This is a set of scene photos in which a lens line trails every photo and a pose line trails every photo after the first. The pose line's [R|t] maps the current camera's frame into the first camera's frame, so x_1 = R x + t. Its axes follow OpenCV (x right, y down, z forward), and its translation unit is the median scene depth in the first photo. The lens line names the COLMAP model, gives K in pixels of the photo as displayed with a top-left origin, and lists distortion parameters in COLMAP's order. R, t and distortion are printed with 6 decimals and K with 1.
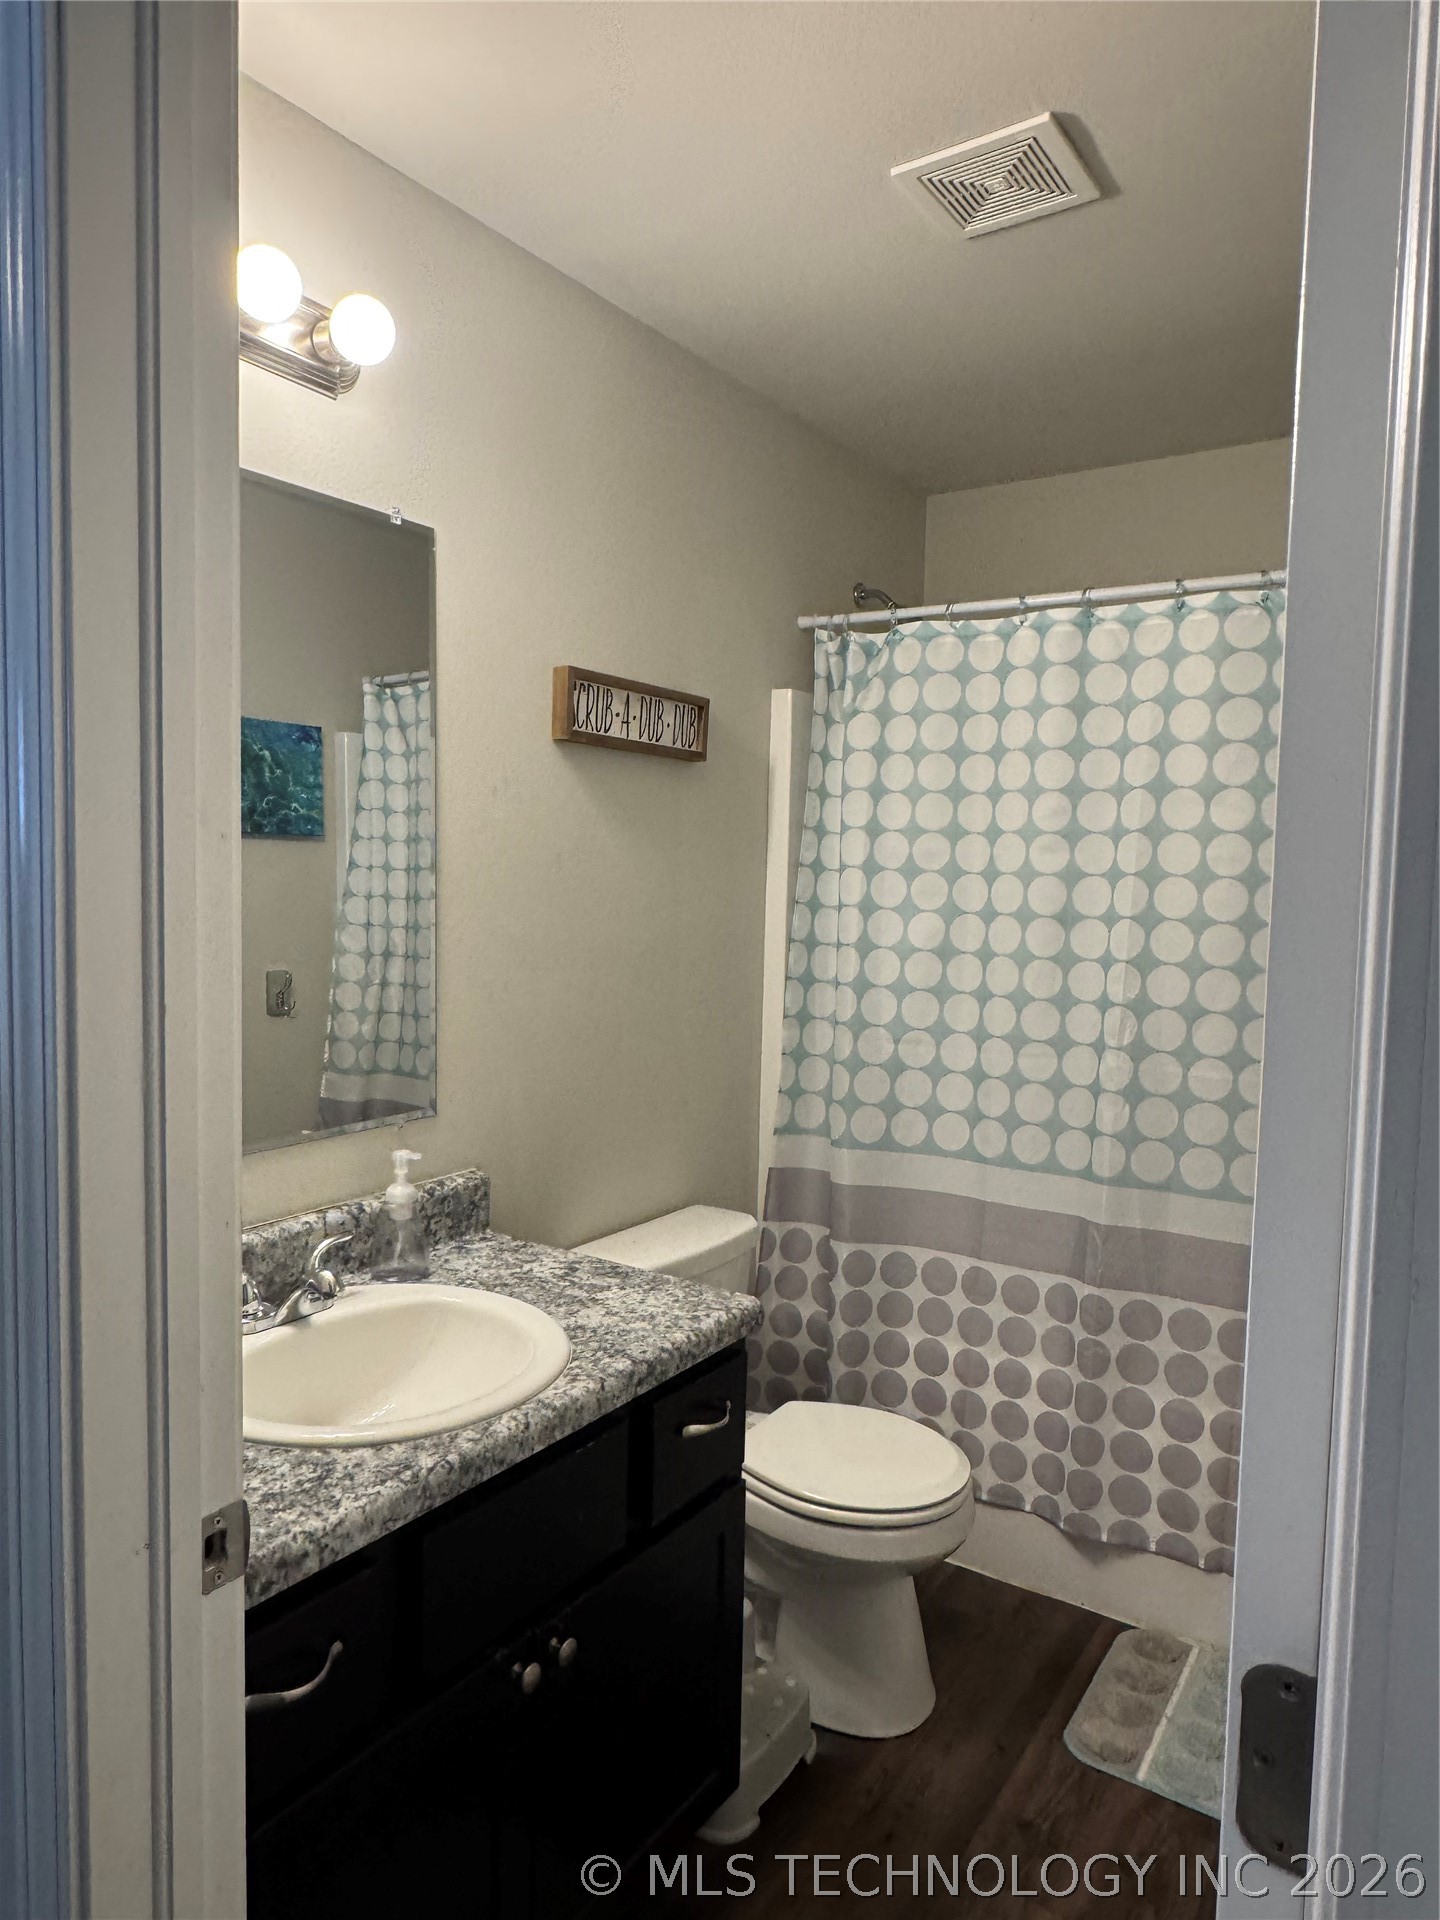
lens RADIAL K [[1241.7, 0, 716.9], [0, 1241.7, 958.6], [0, 0, 1]] dist [-0.013241, -0.011133]
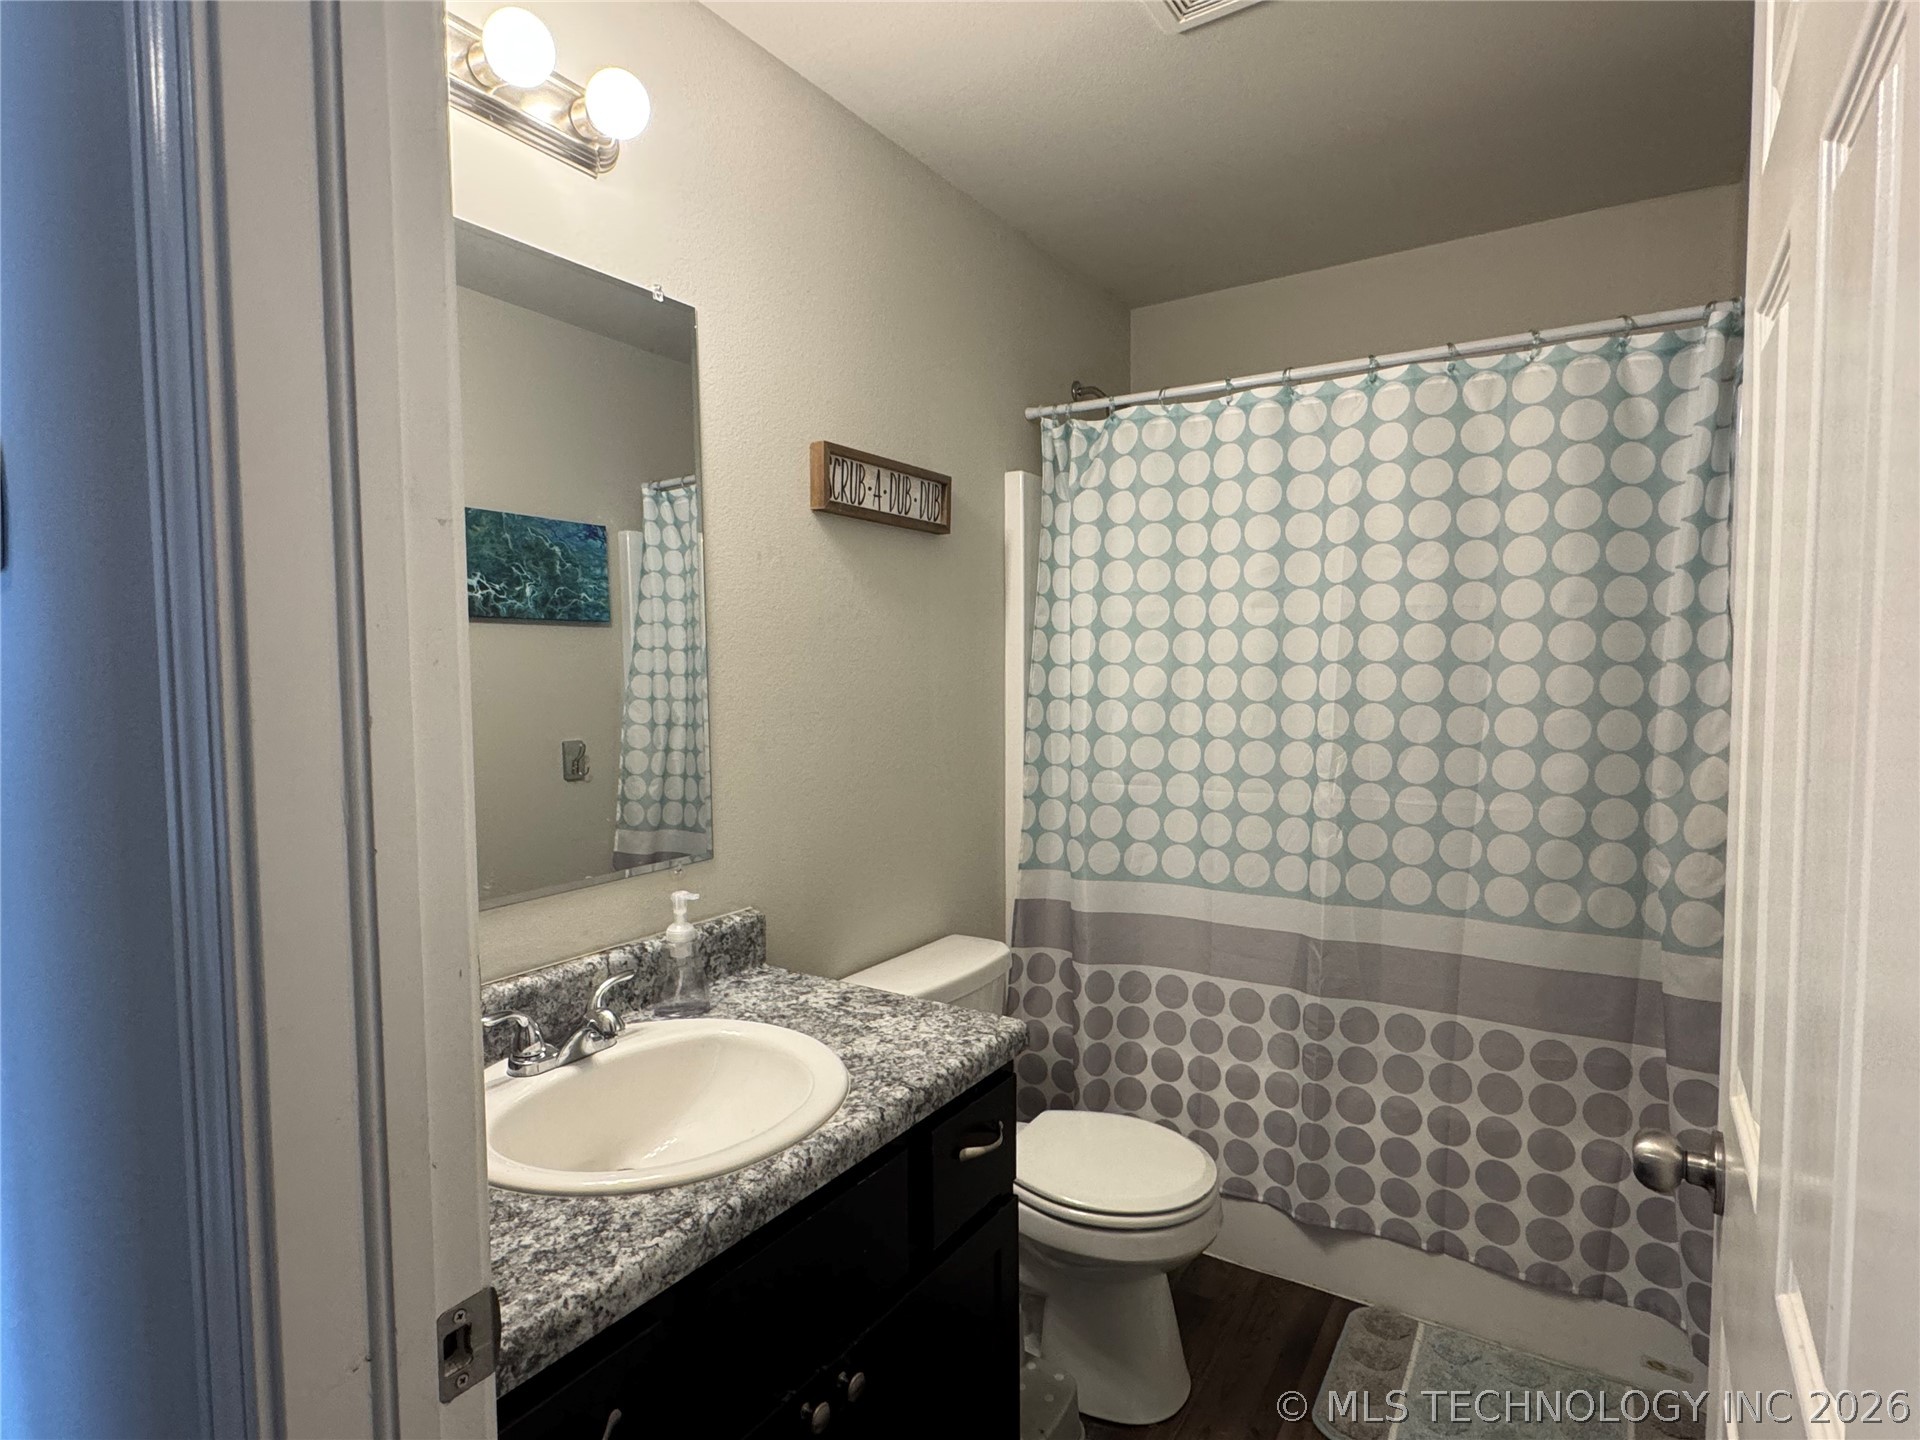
lens RADIAL K [[1013.3, 0, 964.1], [0, 1013.3, 722.3], [0, 0, 1]] dist [-0.013375, 0.004845]
pose [[0.999371, -0.030880, 0.017442, -0.018024], [0.031076, 0.999455, -0.011098, 0.021145], [-0.017090, 0.011633, 0.999786, 0.102205]]
